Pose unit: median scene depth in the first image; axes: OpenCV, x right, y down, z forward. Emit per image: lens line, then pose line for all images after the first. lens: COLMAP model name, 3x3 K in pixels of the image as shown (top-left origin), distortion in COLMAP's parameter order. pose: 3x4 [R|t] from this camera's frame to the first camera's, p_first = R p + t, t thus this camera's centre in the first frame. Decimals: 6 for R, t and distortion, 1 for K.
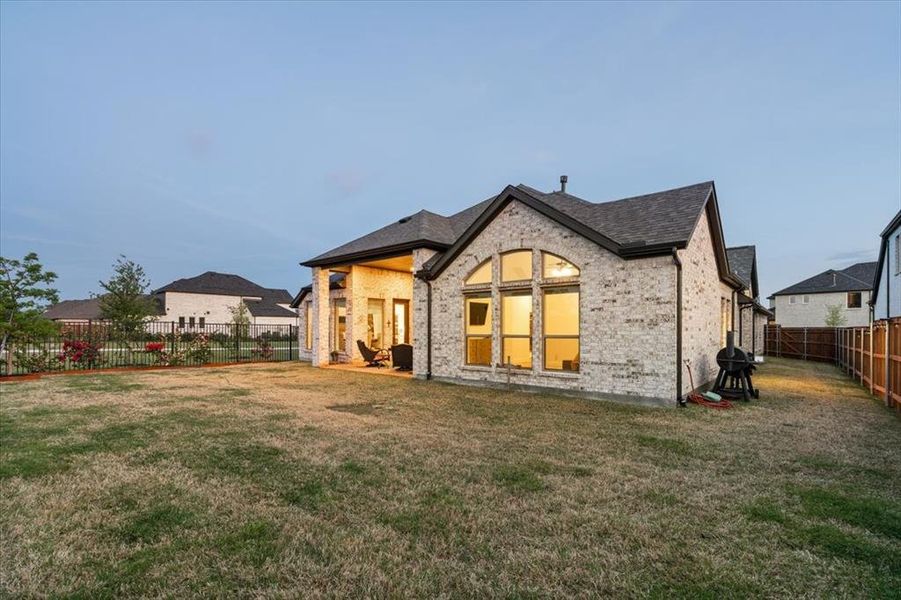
lens RADIAL K [[437.8, 0, 450.7], [0, 437.8, 330.3], [0, 0, 1]] dist [0.000157, -0.000024]
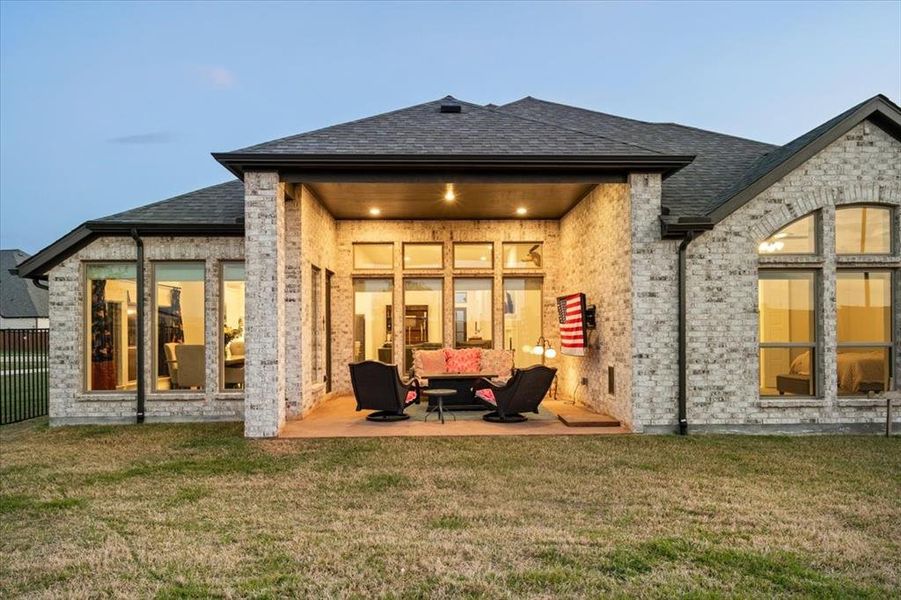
lens RADIAL K [[484.3, 0, 450.5], [0, 484.3, 332.0], [0, 0, 1]] dist [0.030263, 0.000061]
pose [[0.707333, -0.000160, 0.706880, -0.653642], [0.007393, 0.999947, -0.007171, -0.003225], [-0.706842, 0.010298, 0.707297, 0.803116]]
